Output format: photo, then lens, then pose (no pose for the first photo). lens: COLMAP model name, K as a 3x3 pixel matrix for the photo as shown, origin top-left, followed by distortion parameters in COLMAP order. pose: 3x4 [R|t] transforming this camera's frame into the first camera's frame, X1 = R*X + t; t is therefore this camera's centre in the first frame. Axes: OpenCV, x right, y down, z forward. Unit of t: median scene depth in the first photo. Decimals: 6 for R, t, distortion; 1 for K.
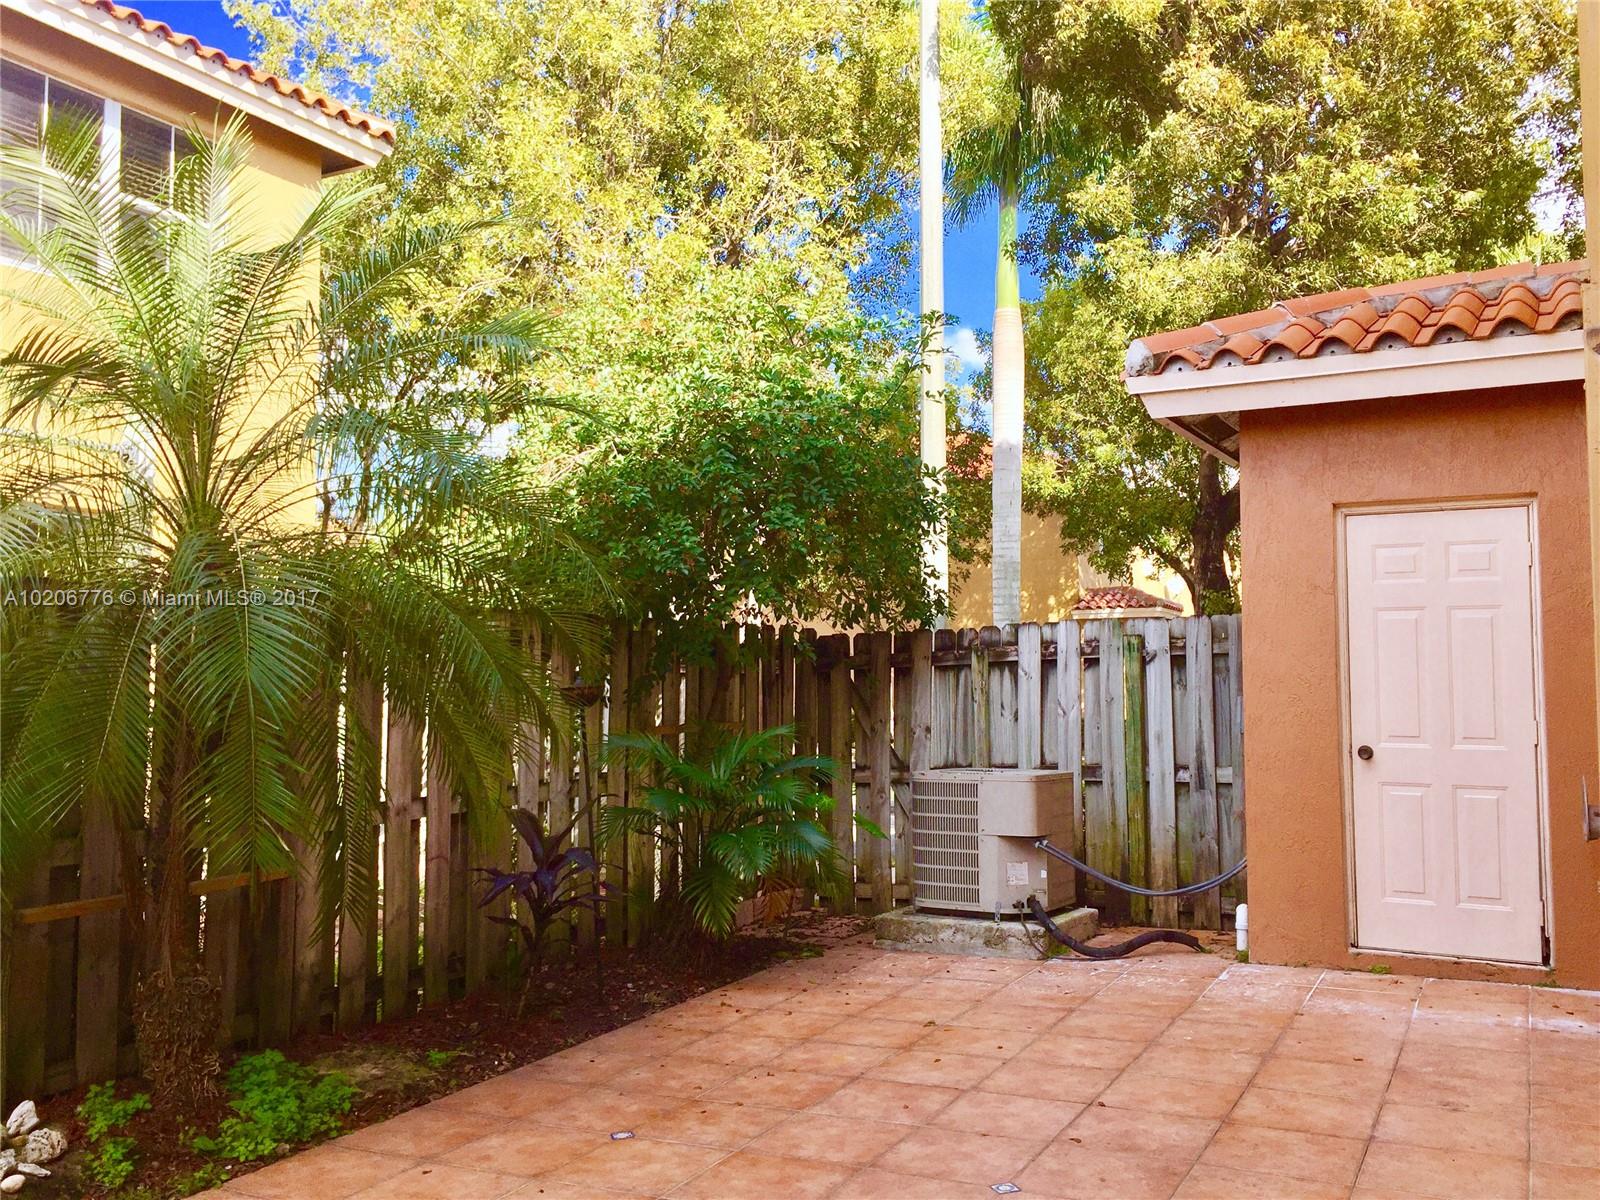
lens RADIAL K [[1359.8, 0, 800.0], [0, 1359.8, 600.0], [0, 0, 1]] dist [0.004306, -0.000424]
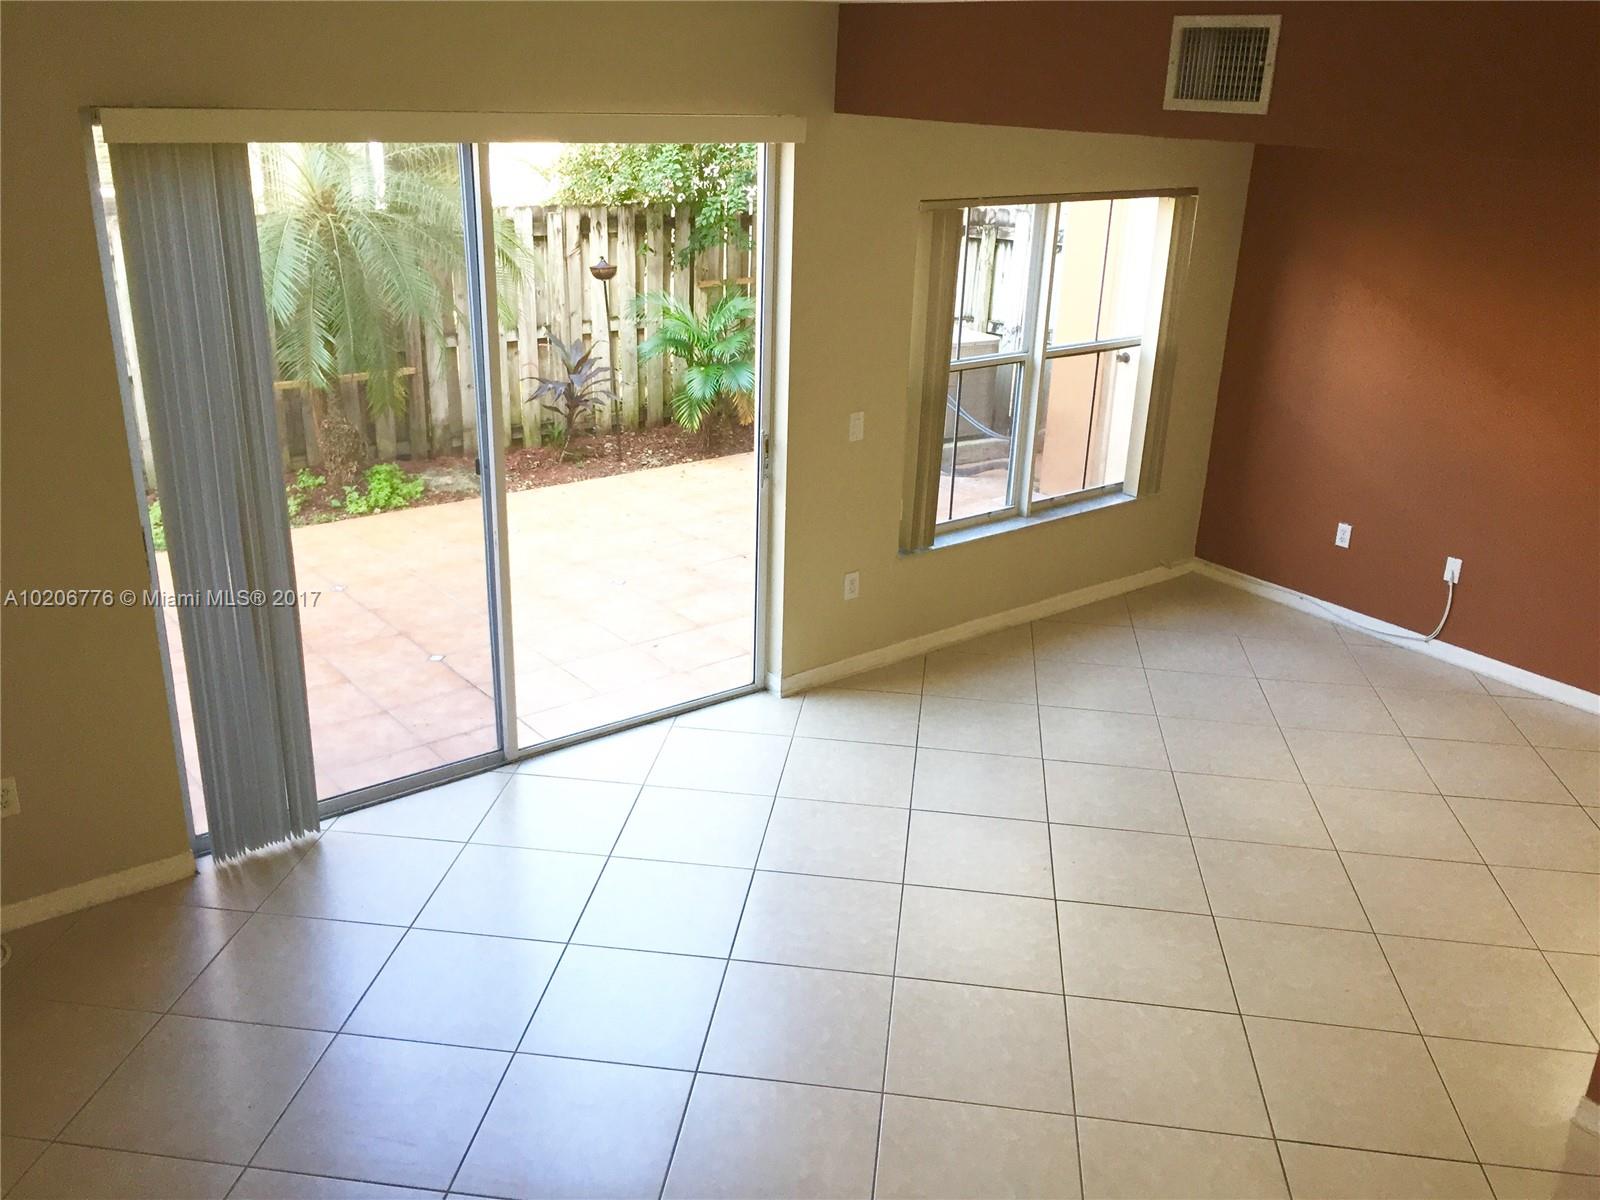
lens RADIAL K [[1359.8, 0, 800.0], [0, 1359.8, 600.0], [0, 0, 1]] dist [0.004306, -0.000424]
pose [[0.903611, 0.180000, -0.388700, 1.008530], [-0.004165, 0.911075, 0.412220, -0.324428], [0.428334, -0.370868, 0.824007, -0.475897]]
